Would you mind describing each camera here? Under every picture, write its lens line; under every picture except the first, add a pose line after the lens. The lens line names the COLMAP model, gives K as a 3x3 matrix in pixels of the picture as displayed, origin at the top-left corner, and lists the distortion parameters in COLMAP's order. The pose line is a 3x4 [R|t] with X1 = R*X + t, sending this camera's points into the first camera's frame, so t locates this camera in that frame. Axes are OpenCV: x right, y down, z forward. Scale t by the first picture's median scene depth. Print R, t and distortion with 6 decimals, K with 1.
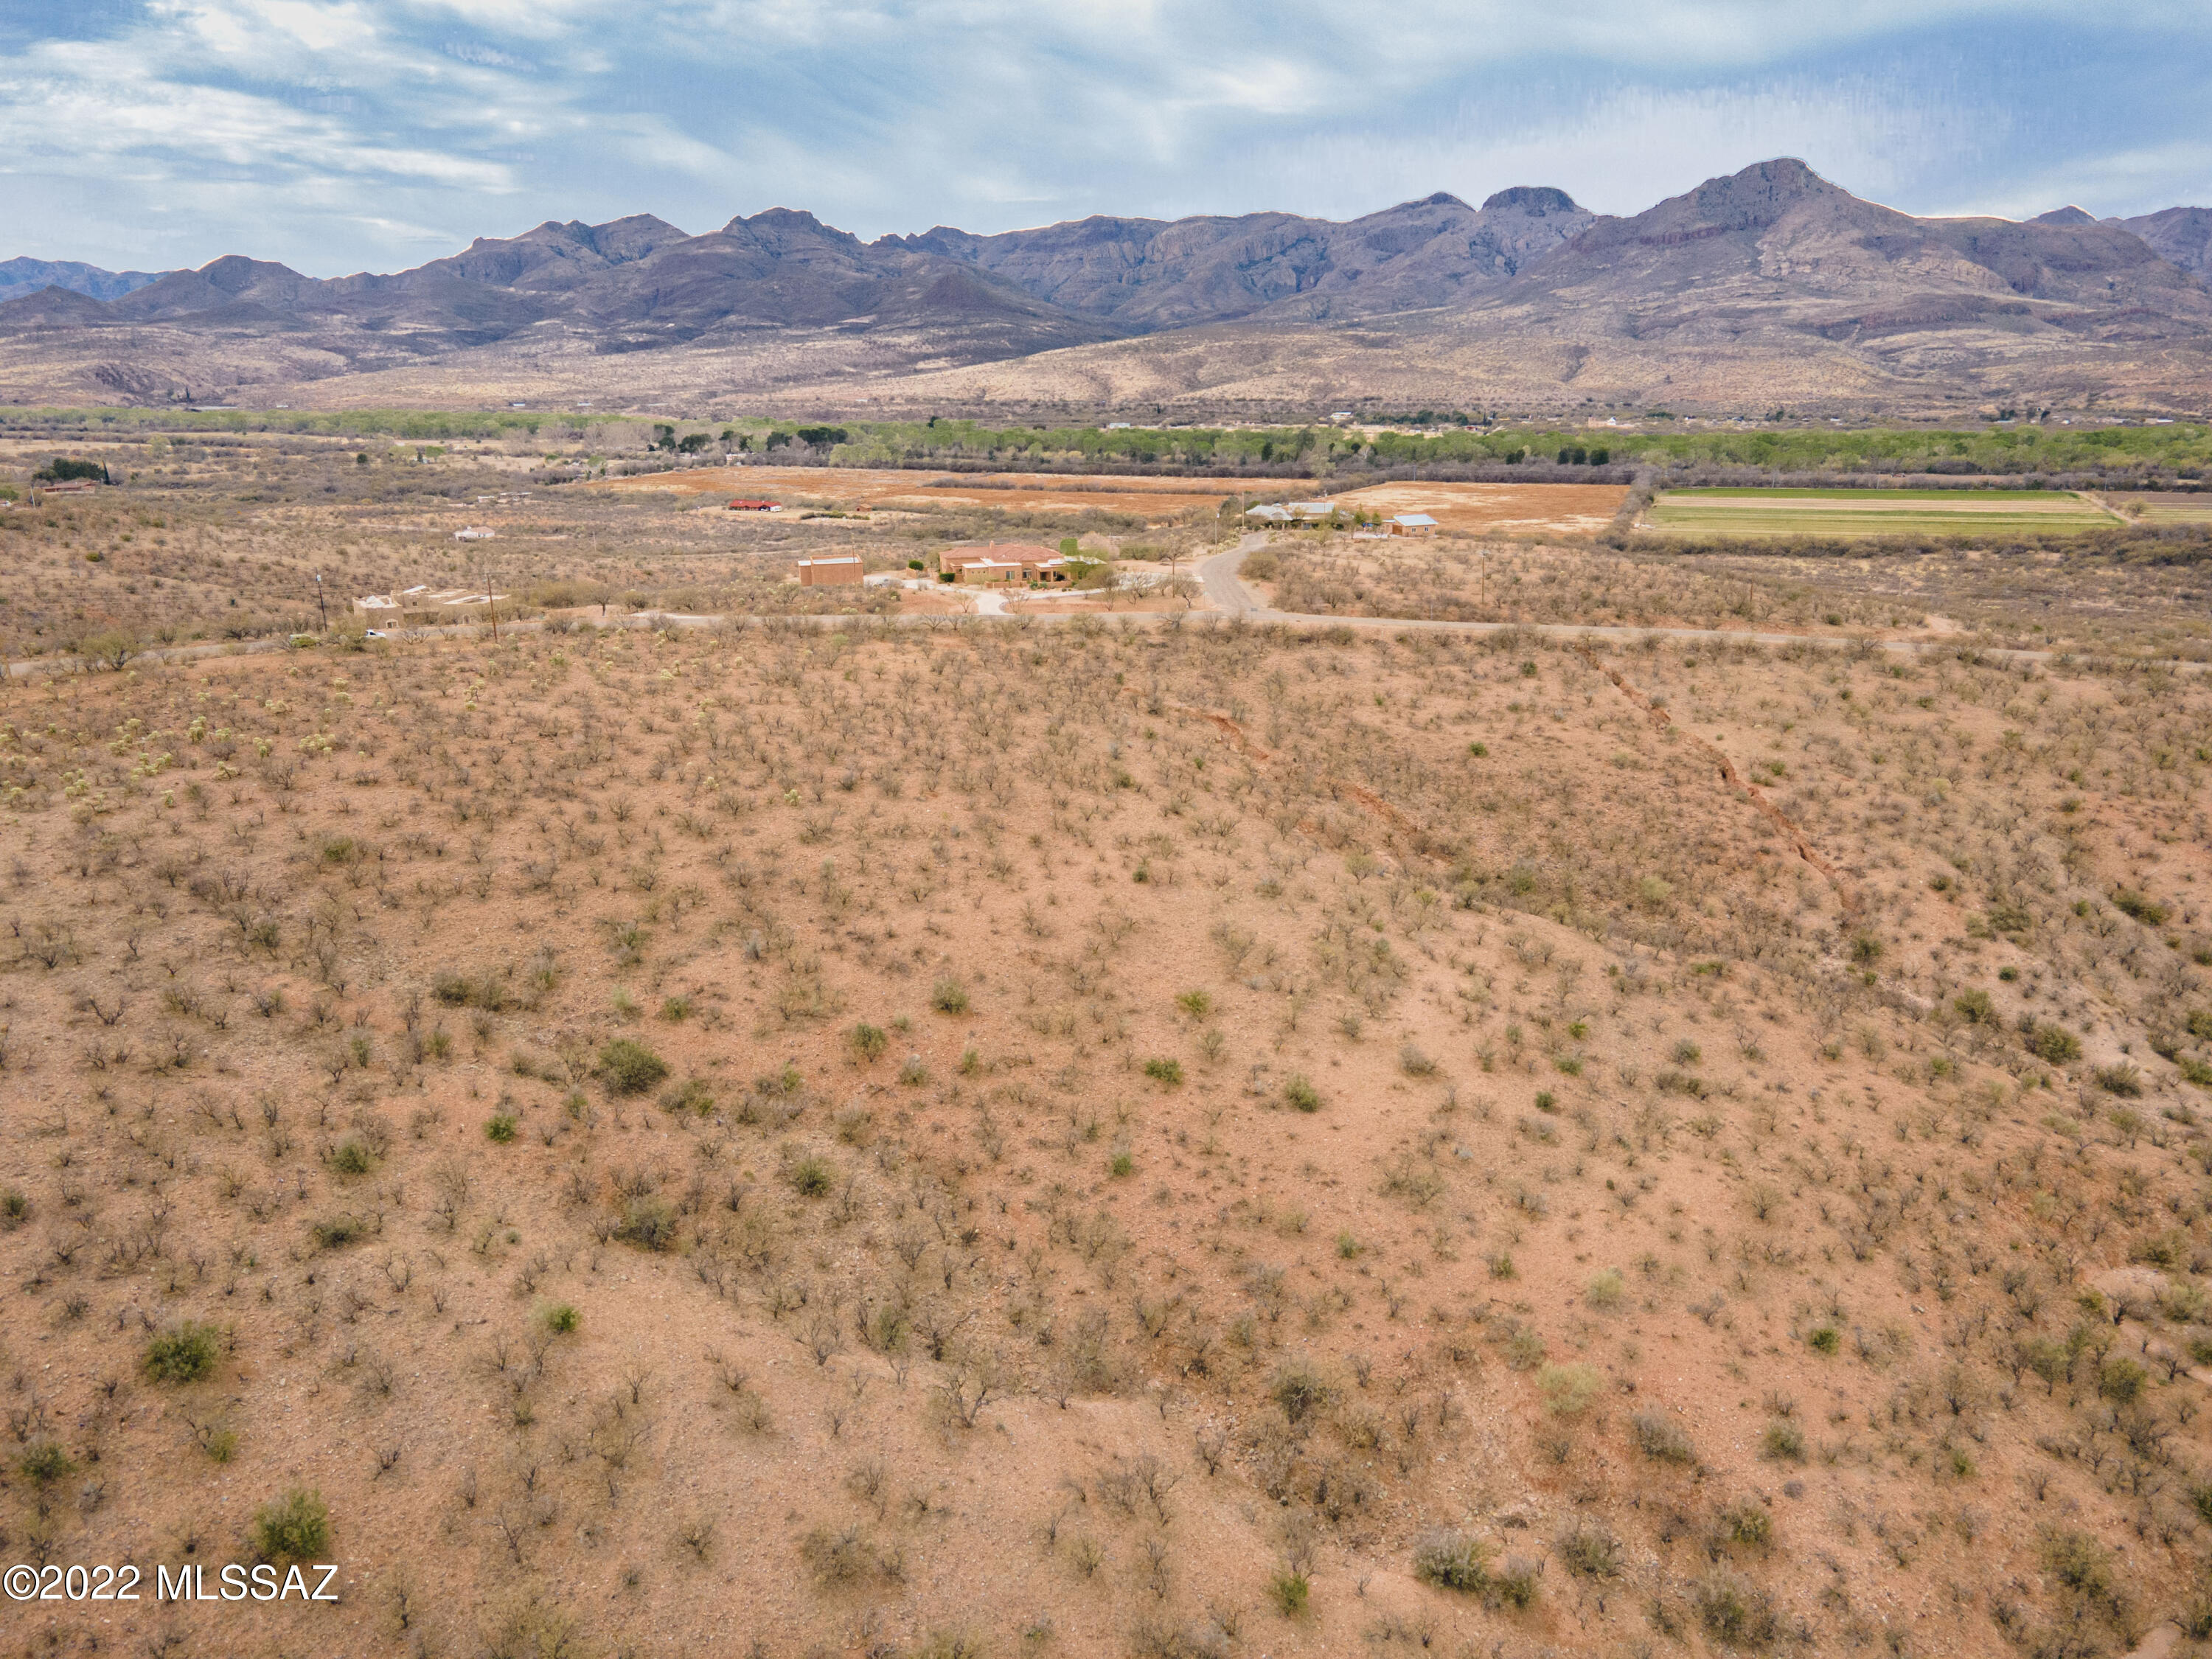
lens RADIAL K [[1608.9, 0, 1112.6], [0, 1608.9, 827.8], [0, 0, 1]] dist [0.027707, 0.026479]
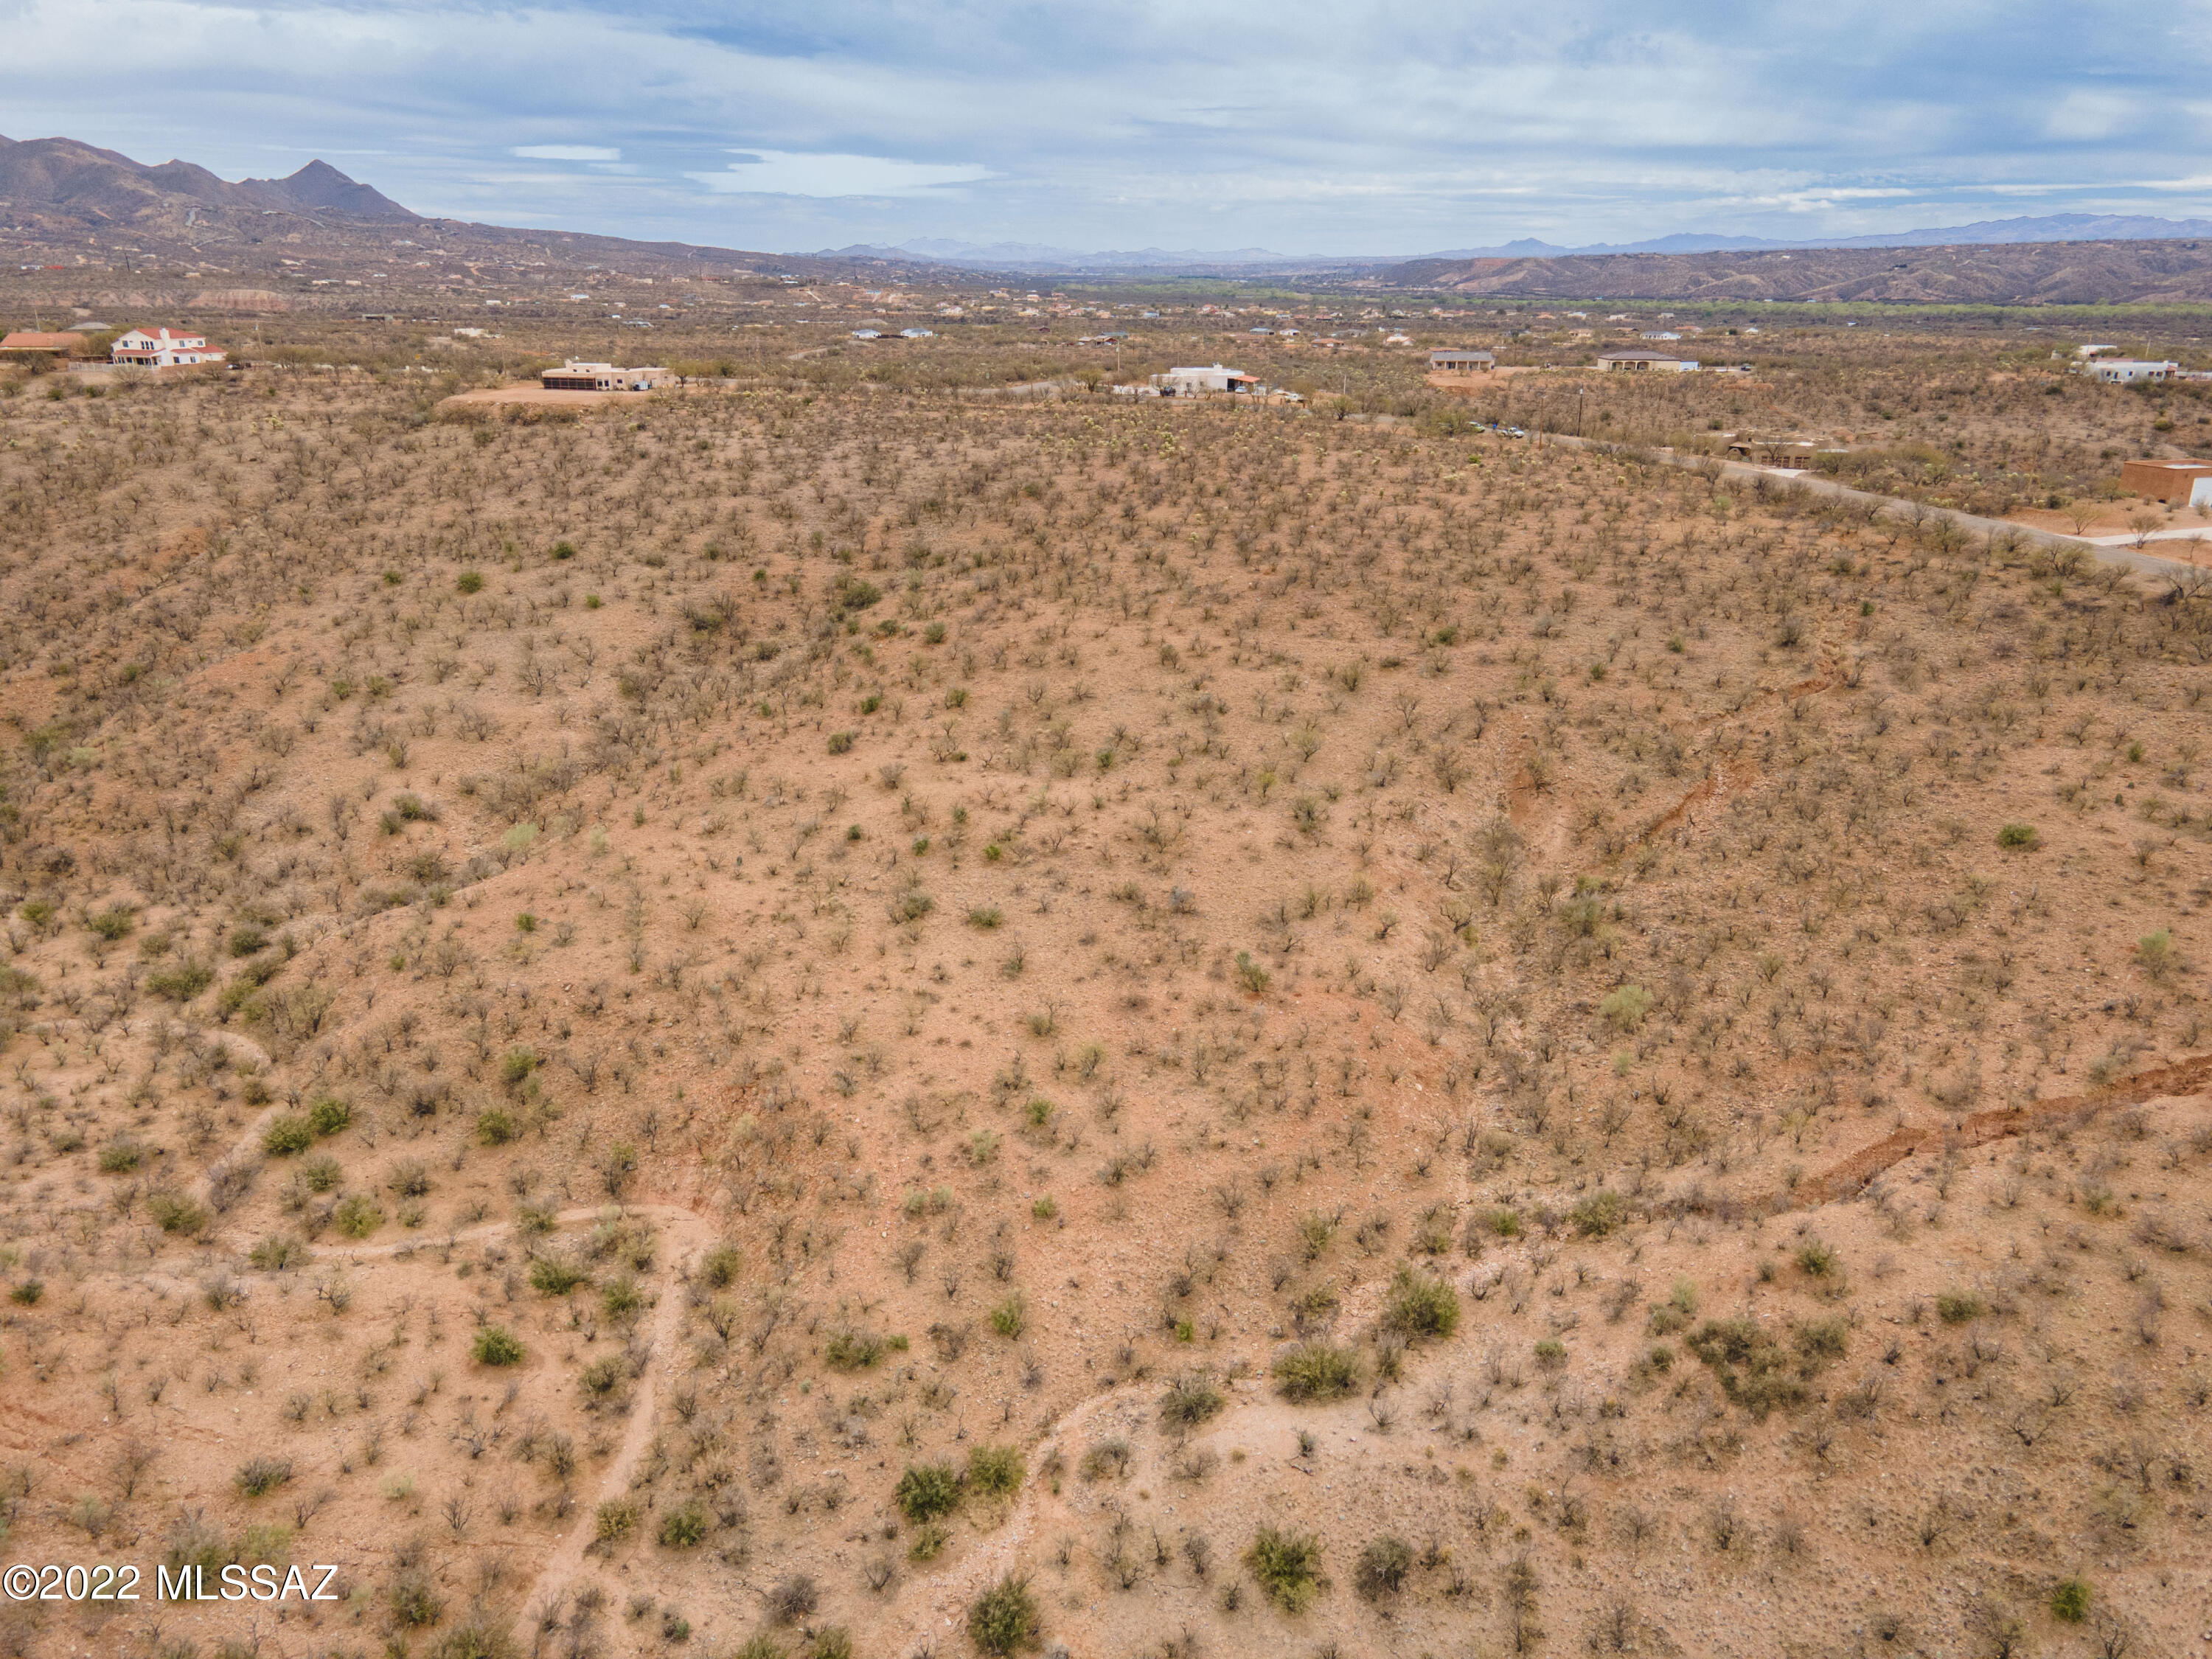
lens RADIAL K [[1608.9, 0, 1121.0], [0, 1608.9, 831.1], [0, 0, 1]] dist [0.027707, 0.026479]
pose [[0.001180, 0.337736, -0.941240, 0.477990], [-0.287562, 0.901599, 0.323152, -0.090345], [0.957761, 0.270283, 0.098184, 0.382085]]
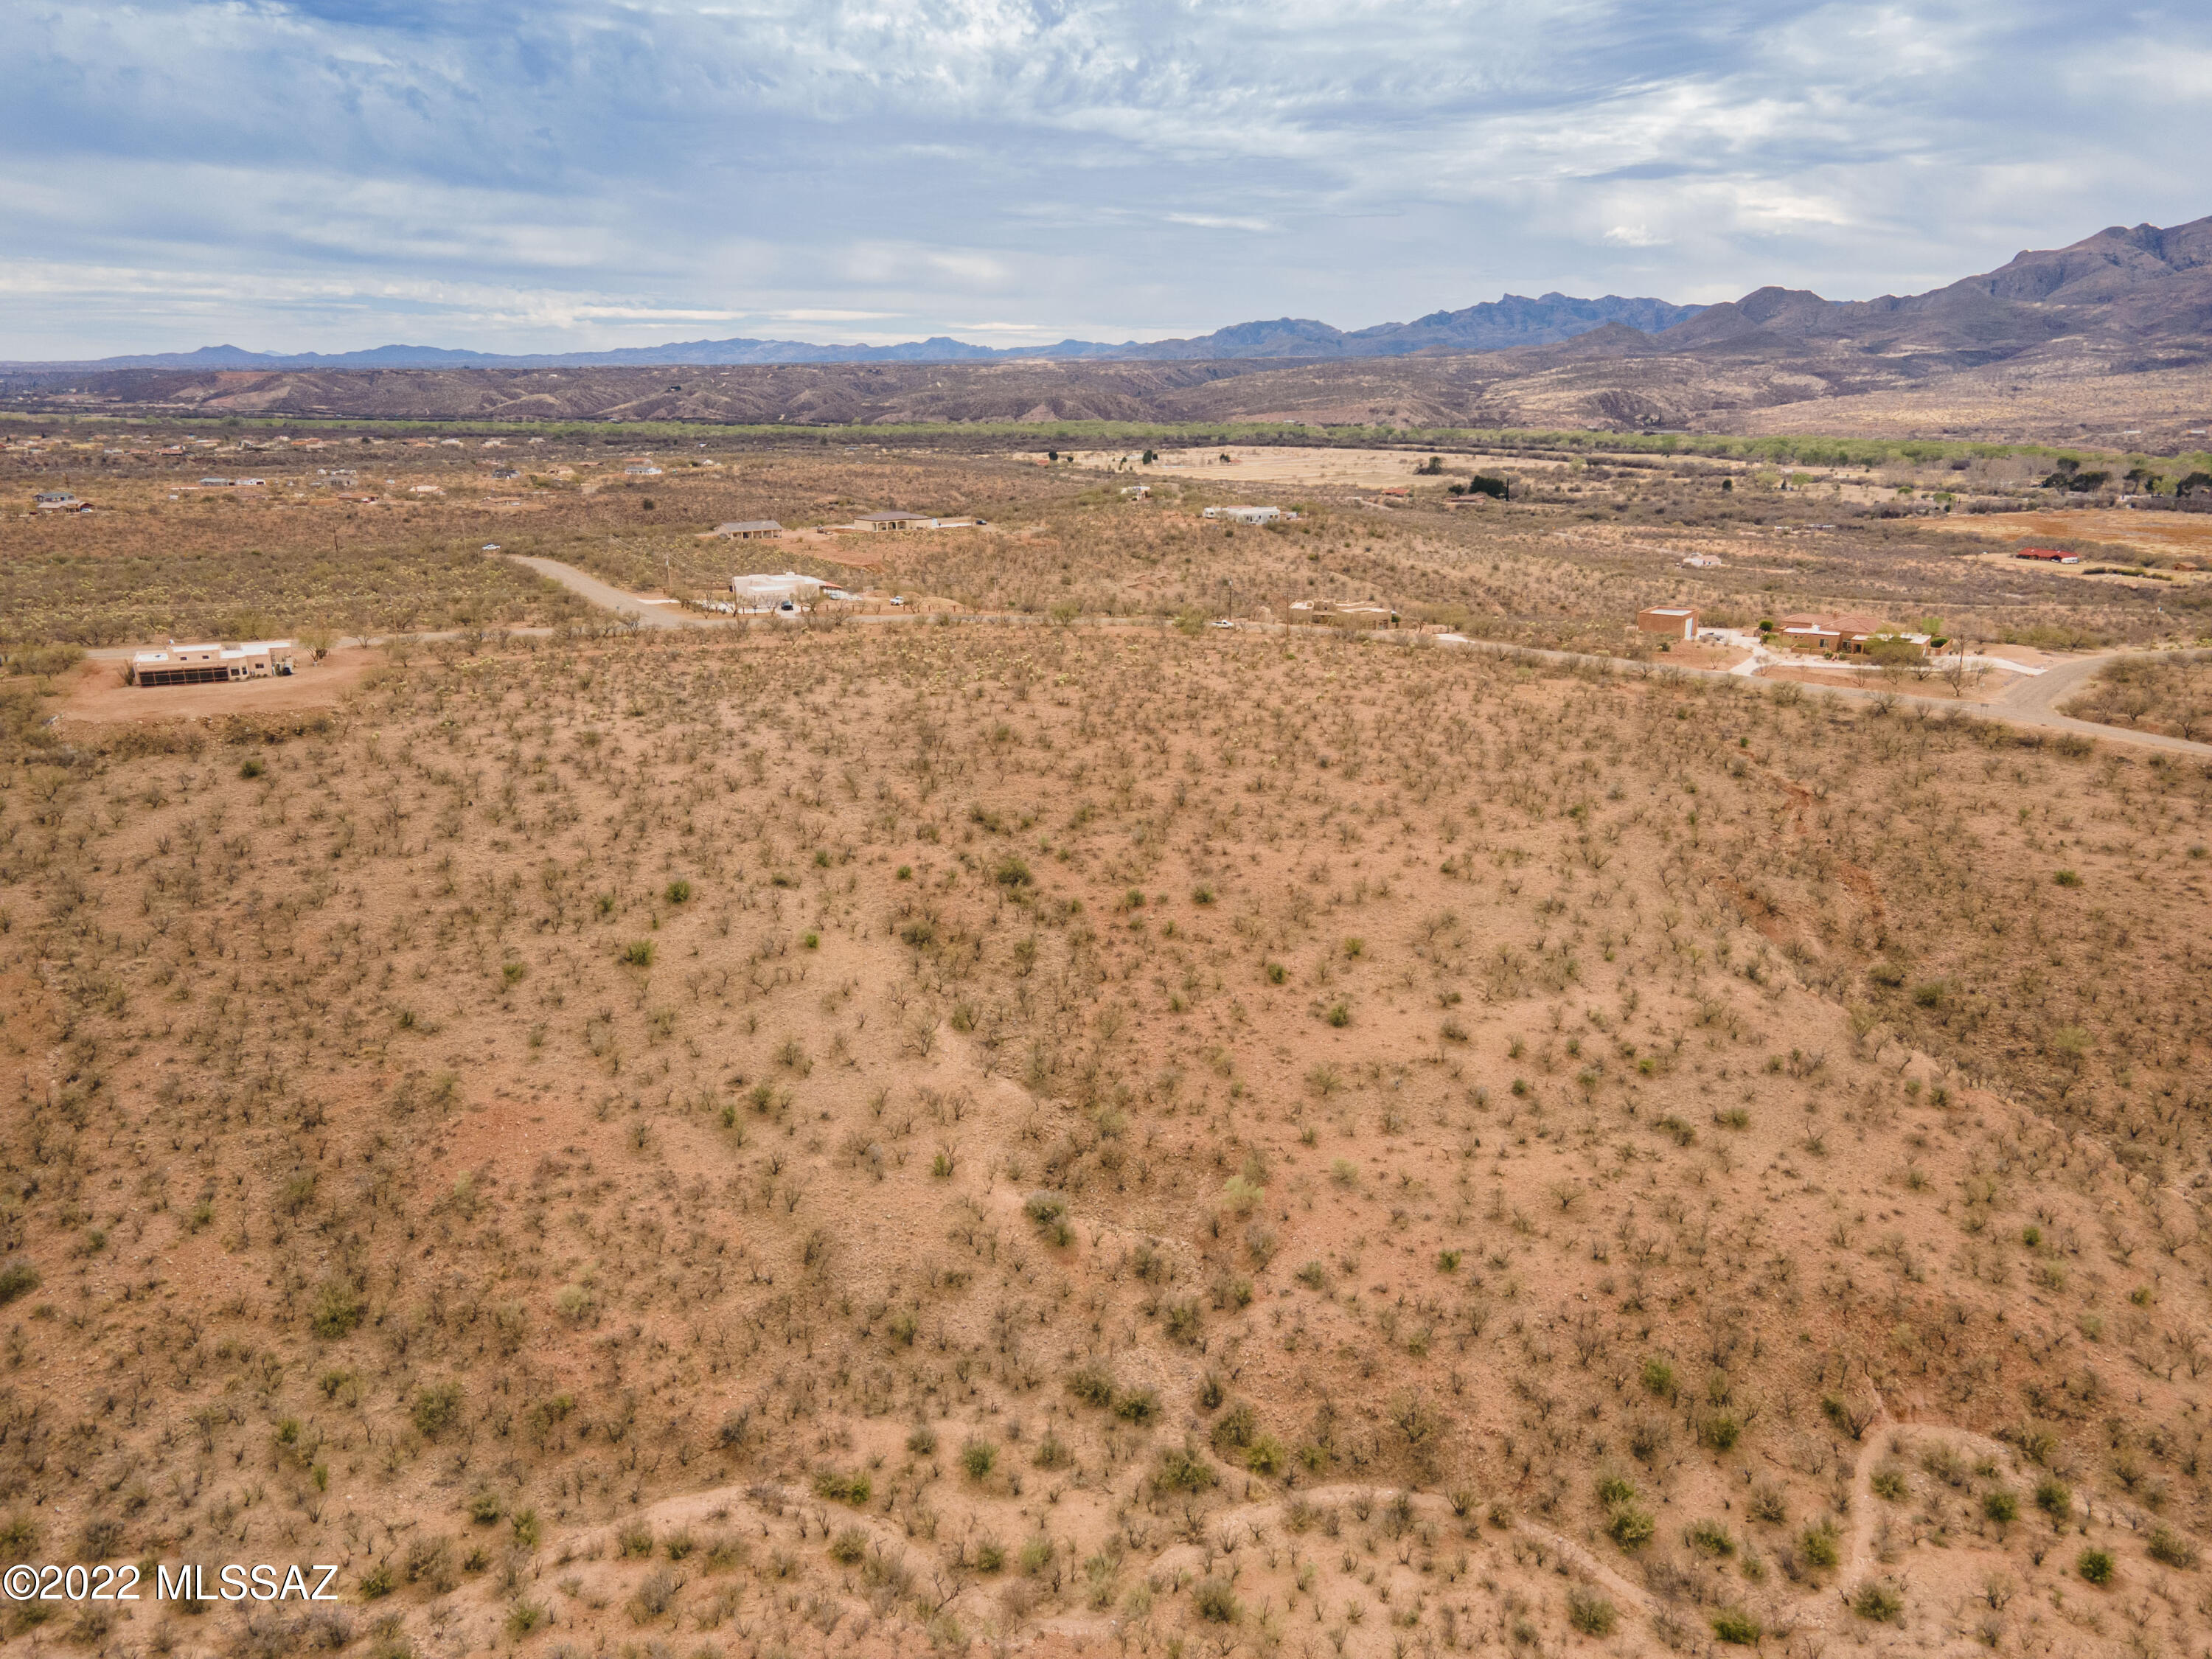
lens RADIAL K [[1608.9, 0, 1117.1], [0, 1608.9, 833.6], [0, 0, 1]] dist [0.027707, 0.026479]
pose [[0.661895, 0.210696, -0.719376, 0.328080], [-0.216245, 0.972555, 0.085882, -0.021616], [0.717727, 0.098716, 0.689291, -0.036205]]
